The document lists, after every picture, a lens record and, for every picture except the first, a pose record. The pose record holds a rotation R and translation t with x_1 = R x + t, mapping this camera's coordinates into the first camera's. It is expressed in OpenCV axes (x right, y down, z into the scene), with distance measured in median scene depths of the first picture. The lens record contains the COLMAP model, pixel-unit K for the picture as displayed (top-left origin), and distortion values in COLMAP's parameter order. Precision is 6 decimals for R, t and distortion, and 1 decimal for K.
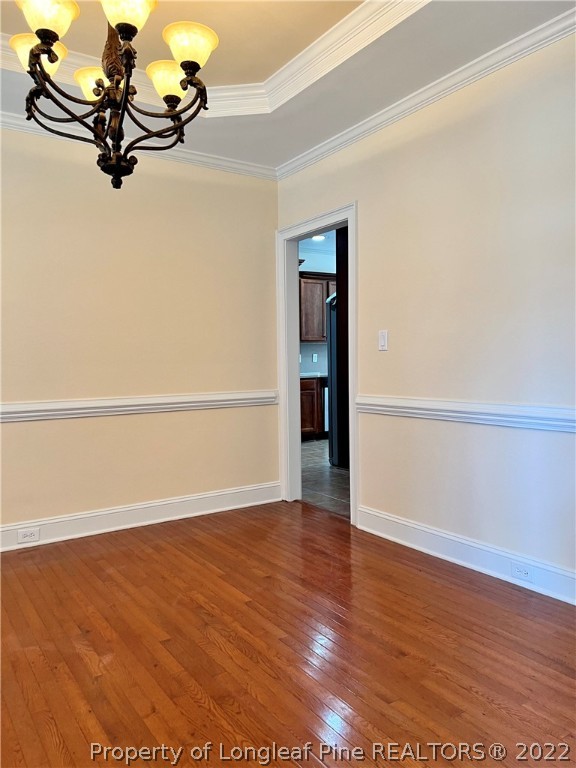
lens RADIAL K [[574.1, 0, 288.9], [0, 574.1, 379.7], [0, 0, 1]] dist [0.070574, -0.088002]
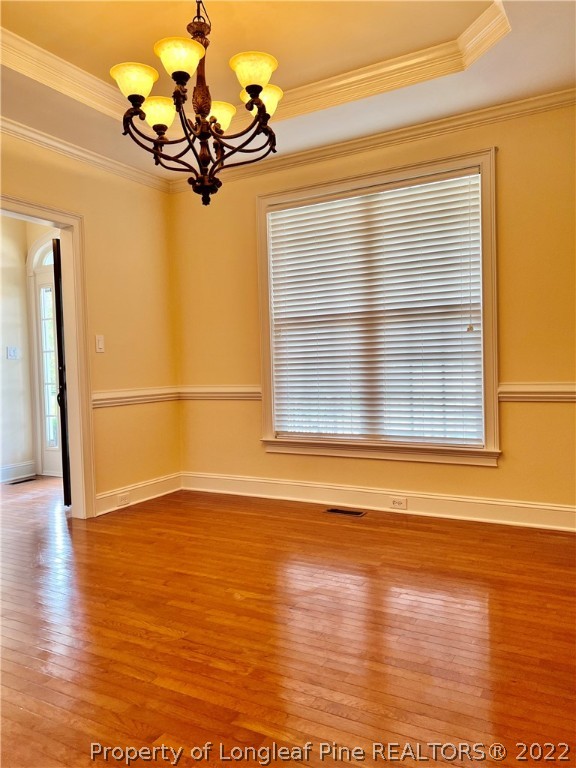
lens RADIAL K [[578.0, 0, 288.5], [0, 578.0, 383.5], [0, 0, 1]] dist [0.070850, -0.084863]
pose [[-0.894446, 0.055372, -0.443734, 0.092138], [0.027821, 0.997272, 0.068367, -0.032395], [0.446310, 0.048806, -0.893547, 1.870743]]
